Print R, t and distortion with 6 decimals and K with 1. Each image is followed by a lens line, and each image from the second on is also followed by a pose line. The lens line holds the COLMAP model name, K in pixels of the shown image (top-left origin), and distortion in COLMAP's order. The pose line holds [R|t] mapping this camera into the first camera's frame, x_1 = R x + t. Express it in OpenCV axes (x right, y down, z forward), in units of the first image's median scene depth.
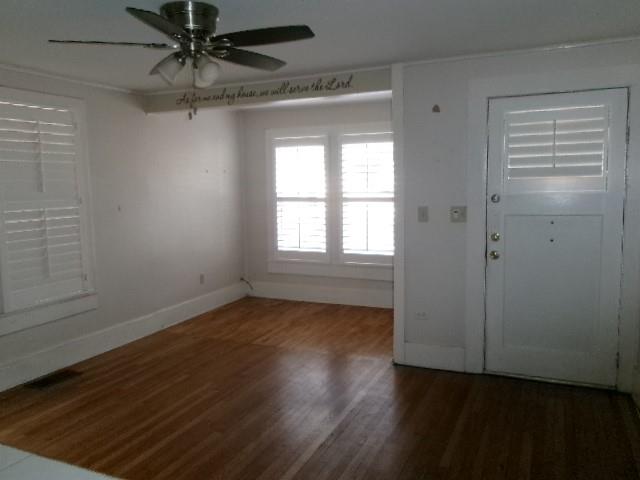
lens RADIAL K [[517.5, 0, 324.0], [0, 517.5, 237.8], [0, 0, 1]] dist [-0.033324, 0.075643]
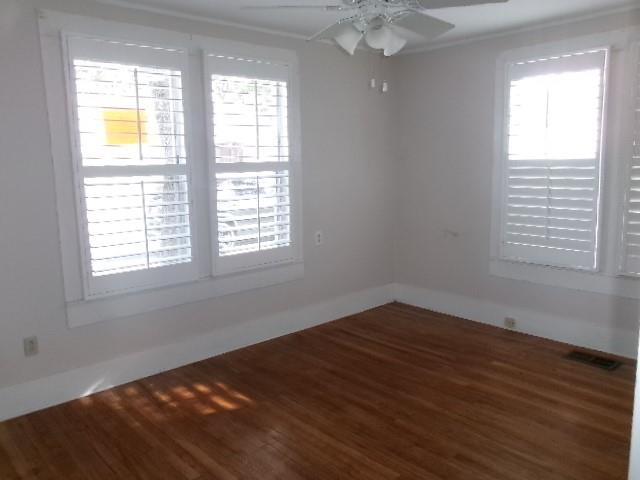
lens RADIAL K [[517.5, 0, 324.0], [0, 517.5, 237.8], [0, 0, 1]] dist [-0.033324, 0.075643]
pose [[0.396706, -0.137014, 0.907663, -0.570028], [0.101603, 0.989276, 0.104927, -0.054075], [-0.912305, 0.050596, 0.406373, 0.790457]]
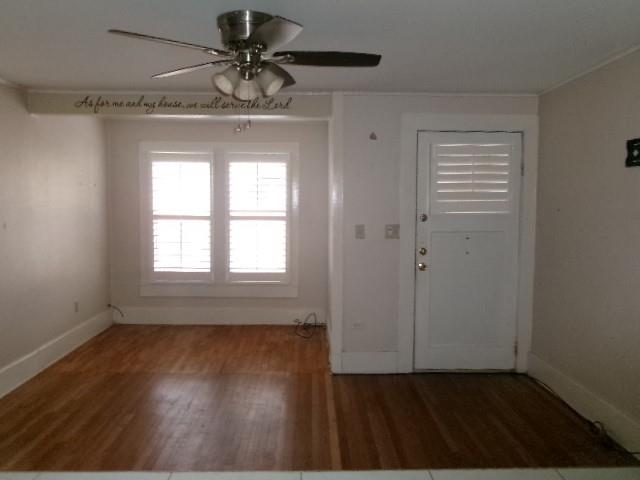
lens RADIAL K [[517.5, 0, 324.0], [0, 517.5, 237.8], [0, 0, 1]] dist [-0.033324, 0.075643]
pose [[0.905550, -0.006668, 0.424187, -0.268094], [0.022902, 0.999187, -0.033185, 0.001330], [-0.423620, 0.039765, 0.904967, 0.038549]]
